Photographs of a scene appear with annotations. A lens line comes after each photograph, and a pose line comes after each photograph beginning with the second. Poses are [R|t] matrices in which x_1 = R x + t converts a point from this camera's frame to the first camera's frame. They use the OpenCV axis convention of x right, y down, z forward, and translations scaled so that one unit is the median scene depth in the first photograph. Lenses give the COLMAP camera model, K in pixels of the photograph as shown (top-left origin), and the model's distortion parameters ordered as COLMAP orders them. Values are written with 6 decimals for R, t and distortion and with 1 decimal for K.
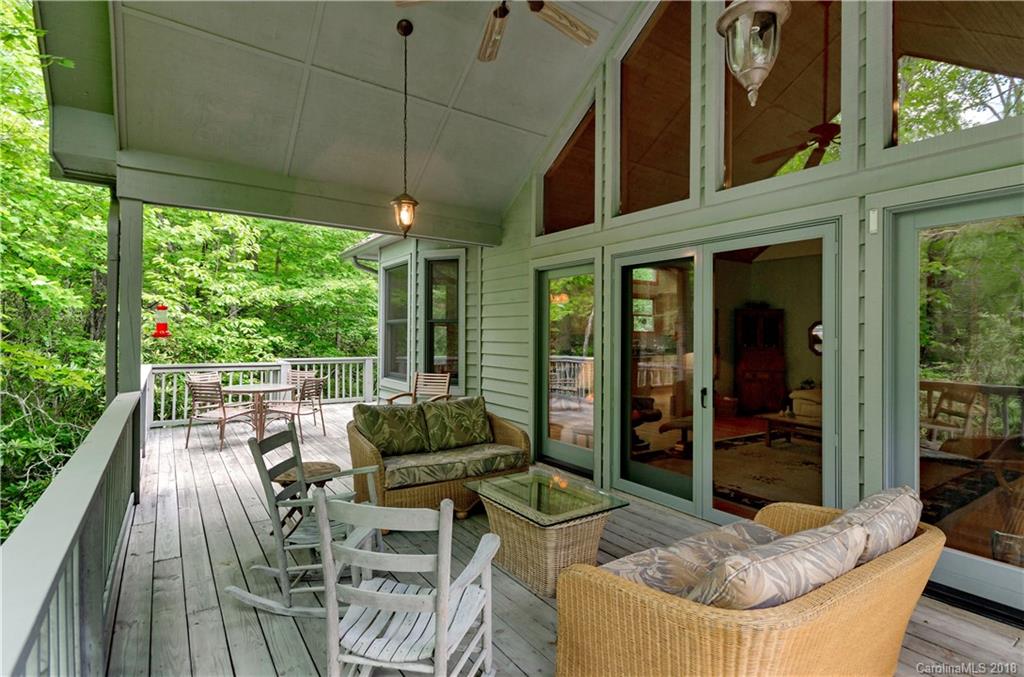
lens RADIAL K [[512.5, 0, 513.8], [0, 512.5, 336.8], [0, 0, 1]] dist [-0.004685, -0.000359]
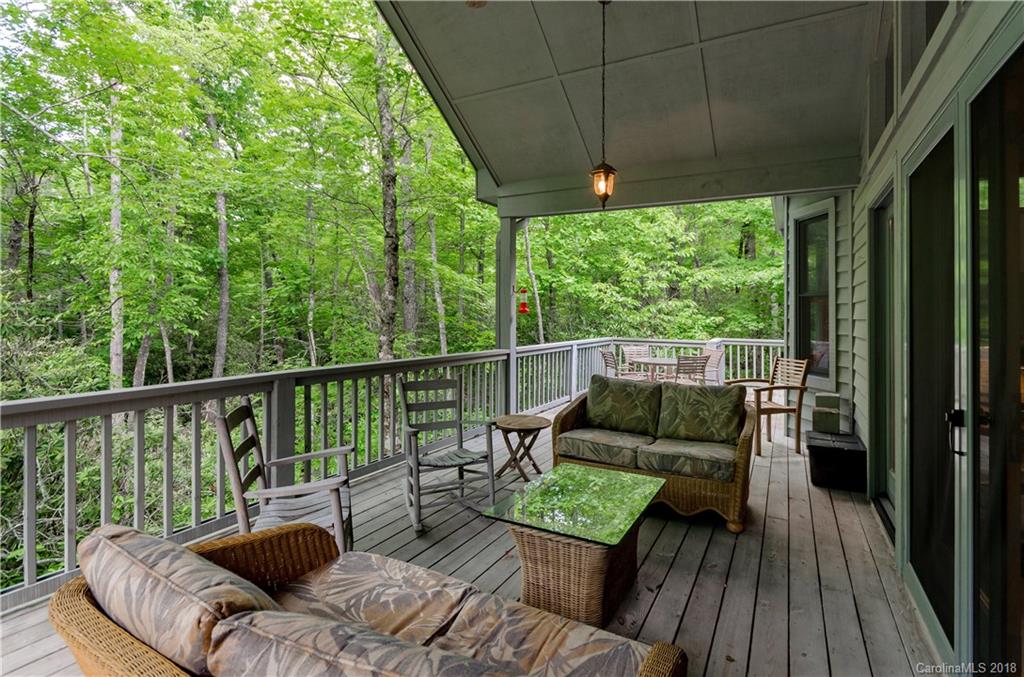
lens RADIAL K [[484.4, 0, 531.0], [0, 484.4, 314.7], [0, 0, 1]] dist [0.003670, -0.000150]
pose [[0.465652, -0.004815, -0.884955, 0.471911], [-0.010574, 0.999884, -0.011005, 0.020006], [0.884905, 0.014481, 0.465547, 0.385320]]
